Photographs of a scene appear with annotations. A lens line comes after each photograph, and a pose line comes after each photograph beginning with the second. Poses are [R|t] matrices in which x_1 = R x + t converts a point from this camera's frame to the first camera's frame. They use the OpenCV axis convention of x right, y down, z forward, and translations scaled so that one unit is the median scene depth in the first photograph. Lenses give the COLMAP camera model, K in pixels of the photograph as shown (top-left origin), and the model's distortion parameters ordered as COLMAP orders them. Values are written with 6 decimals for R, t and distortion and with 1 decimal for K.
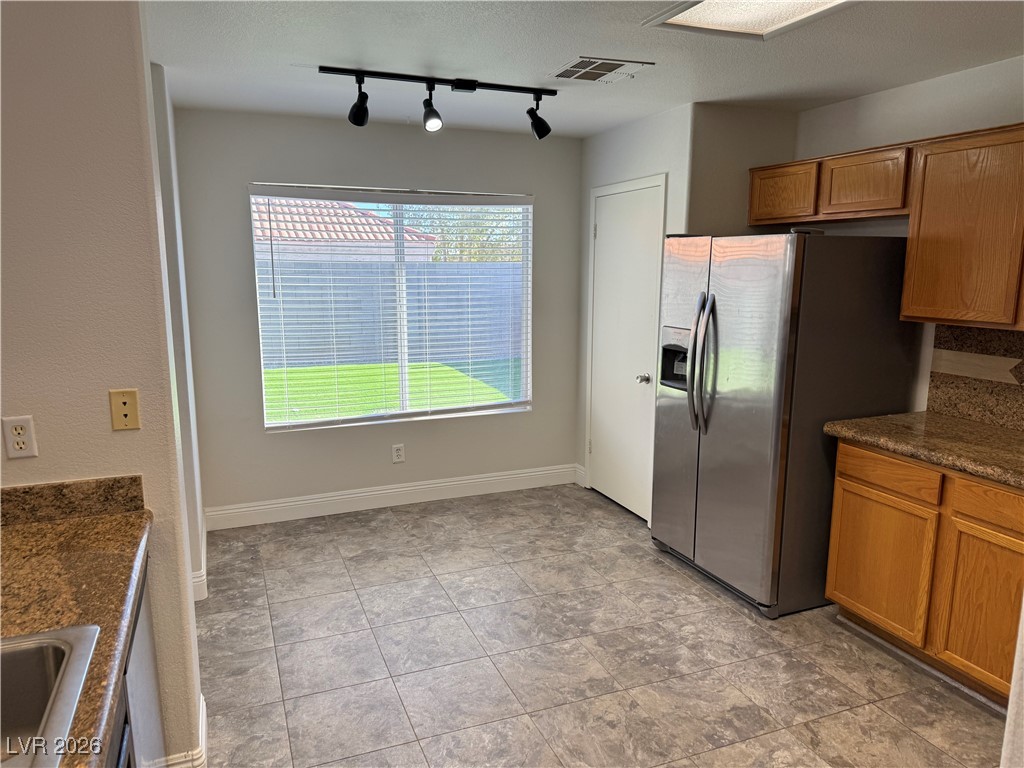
lens RADIAL K [[727.0, 0, 517.8], [0, 727.0, 386.4], [0, 0, 1]] dist [0.053091, -0.022756]
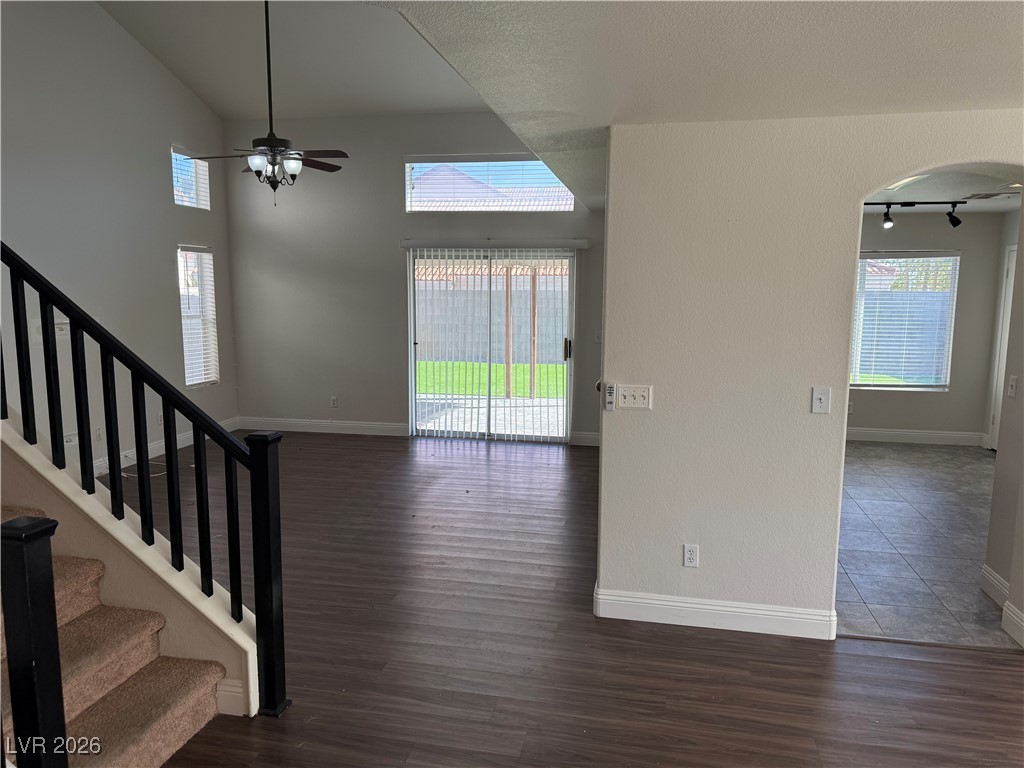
lens RADIAL K [[727.0, 0, 516.0], [0, 727.0, 392.1], [0, 0, 1]] dist [0.053091, -0.022756]
pose [[0.831303, 0.078817, -0.550203, 0.171088], [-0.094778, 0.995498, -0.000595, 0.177874], [0.547679, 0.052642, 0.835031, -1.129116]]
